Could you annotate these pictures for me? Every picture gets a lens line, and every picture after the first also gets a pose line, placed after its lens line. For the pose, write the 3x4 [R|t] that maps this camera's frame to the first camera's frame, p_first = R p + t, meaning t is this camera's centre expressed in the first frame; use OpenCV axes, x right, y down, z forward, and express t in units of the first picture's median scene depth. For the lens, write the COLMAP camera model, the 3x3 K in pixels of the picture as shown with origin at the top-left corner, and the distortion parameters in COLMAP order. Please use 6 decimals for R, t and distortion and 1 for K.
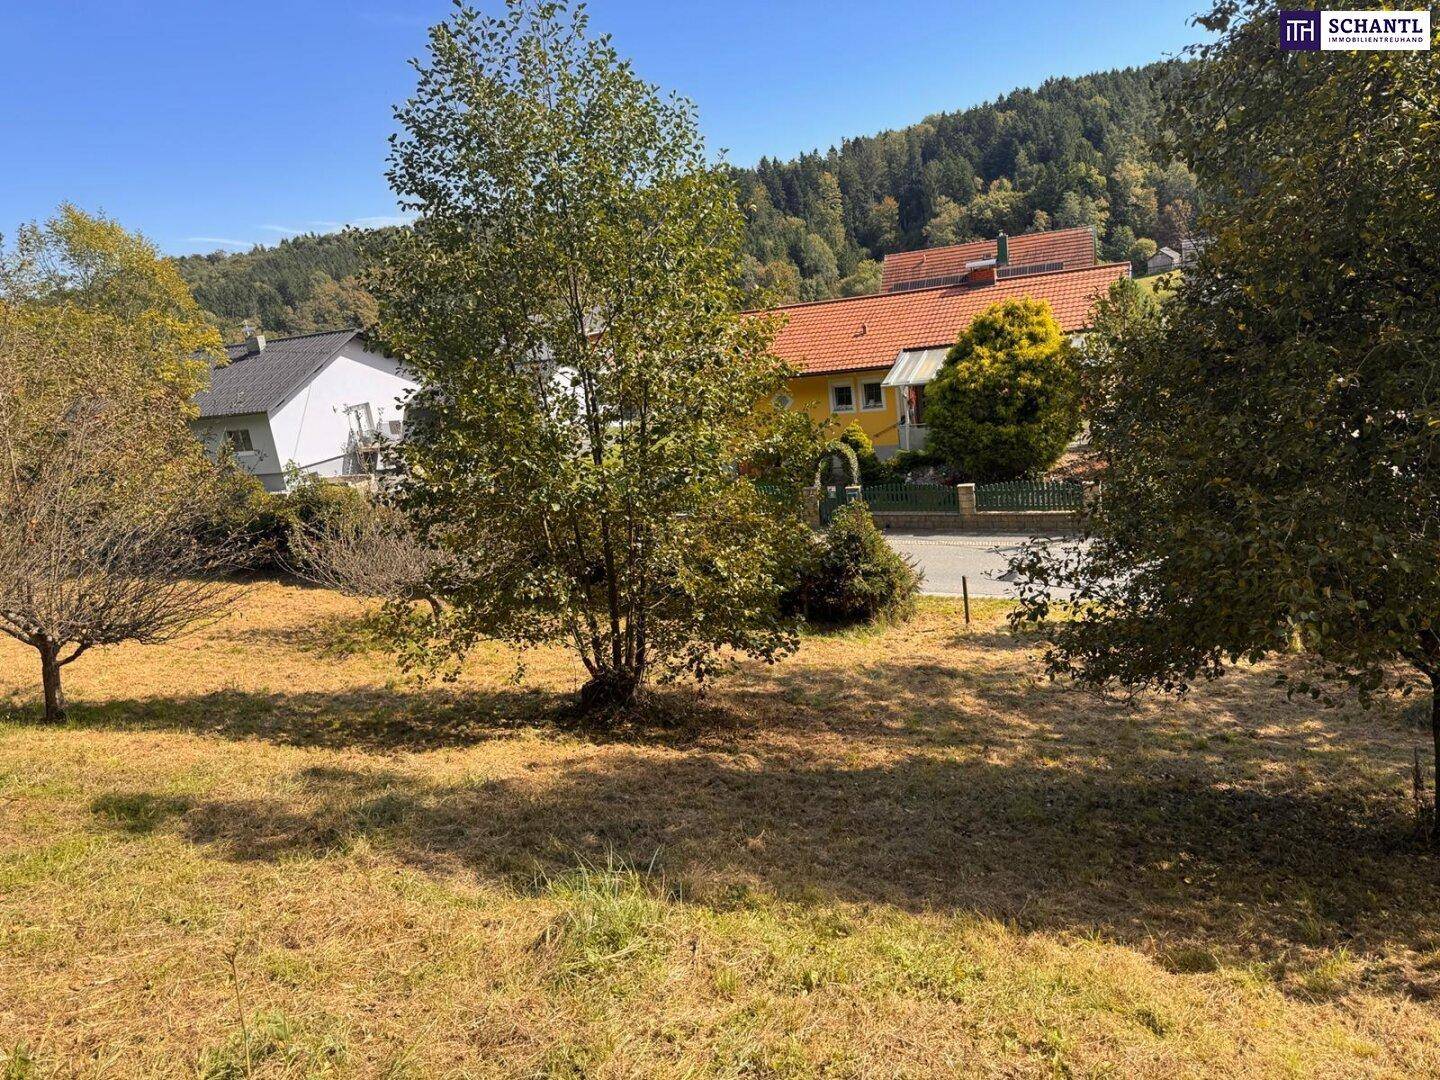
lens RADIAL K [[1023.3, 0, 714.1], [0, 1023.3, 534.2], [0, 0, 1]] dist [0.159261, -0.273191]
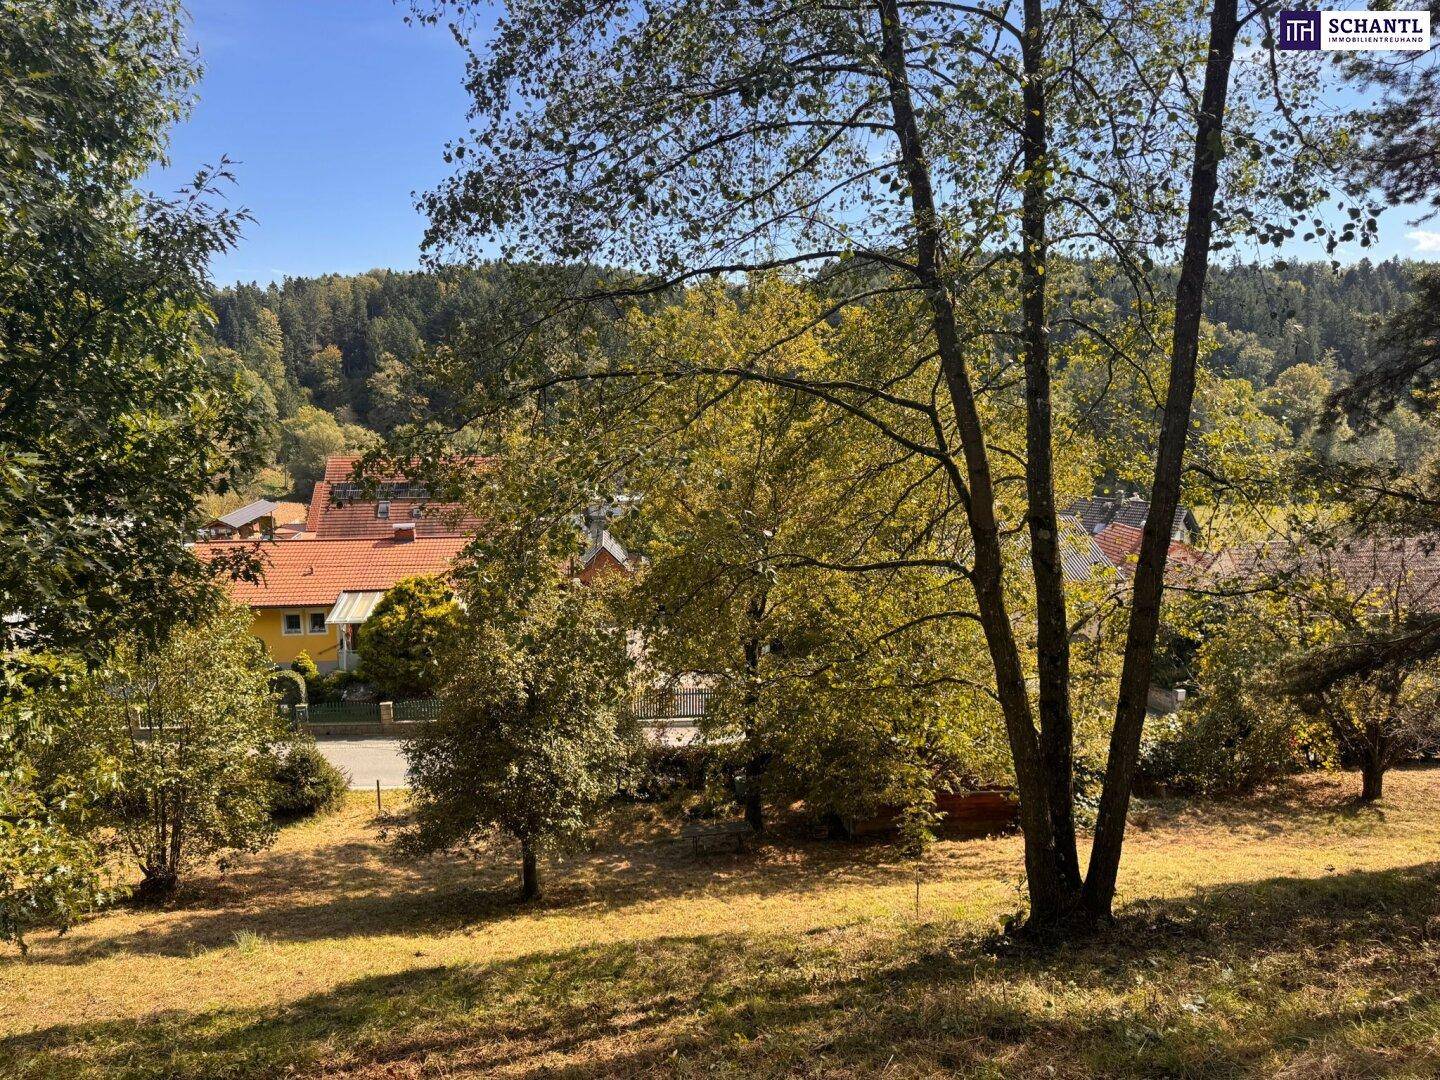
lens RADIAL K [[1021.7, 0, 724.7], [0, 1021.7, 539.8], [0, 0, 1]] dist [0.035472, -0.033723]
pose [[0.859511, 0.044976, 0.509134, -0.087683], [0.020325, 0.992325, -0.121973, -0.088669], [-0.510712, 0.115185, 0.852001, -0.481845]]
